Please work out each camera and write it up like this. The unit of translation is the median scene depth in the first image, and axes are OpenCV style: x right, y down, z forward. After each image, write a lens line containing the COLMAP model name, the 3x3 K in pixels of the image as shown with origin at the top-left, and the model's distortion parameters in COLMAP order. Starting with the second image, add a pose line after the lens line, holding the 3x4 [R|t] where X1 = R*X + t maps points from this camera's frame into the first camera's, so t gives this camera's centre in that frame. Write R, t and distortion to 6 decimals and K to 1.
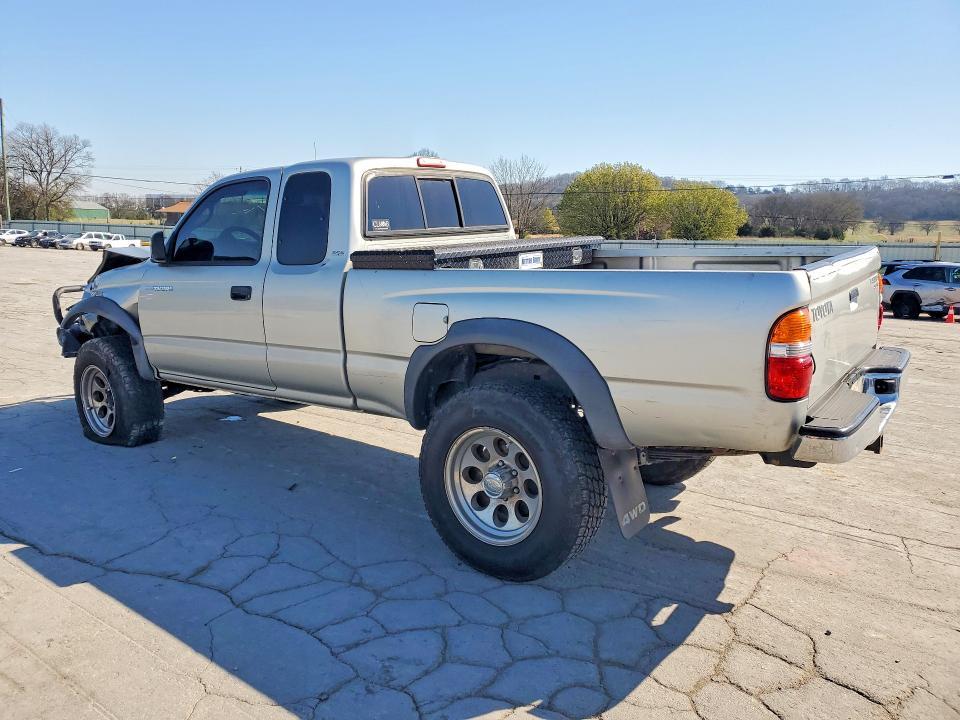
lens RADIAL K [[758.5, 0, 480.0], [0, 758.5, 360.0], [0, 0, 1]] dist [0.007395, 0.007631]
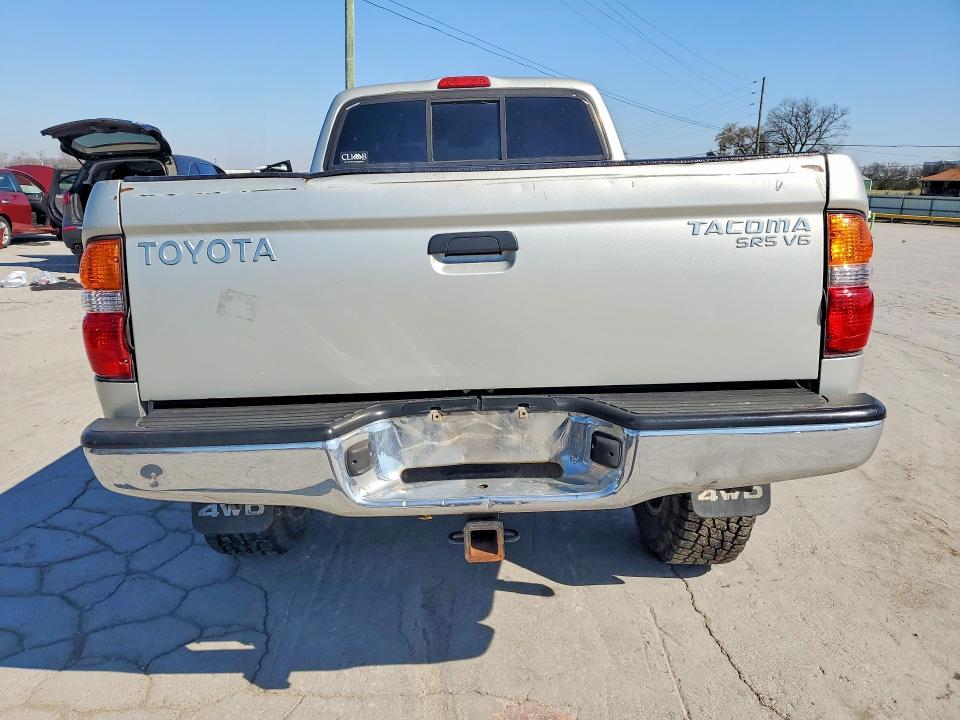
lens RADIAL K [[784.3, 0, 480.0], [0, 784.3, 360.0], [0, 0, 1]] dist [-0.000252, 0.001800]
pose [[0.567899, 0.152779, -0.808795, 0.738398], [-0.131771, 0.986824, 0.093884, -0.042345], [0.812482, 0.053259, 0.580549, 0.555808]]
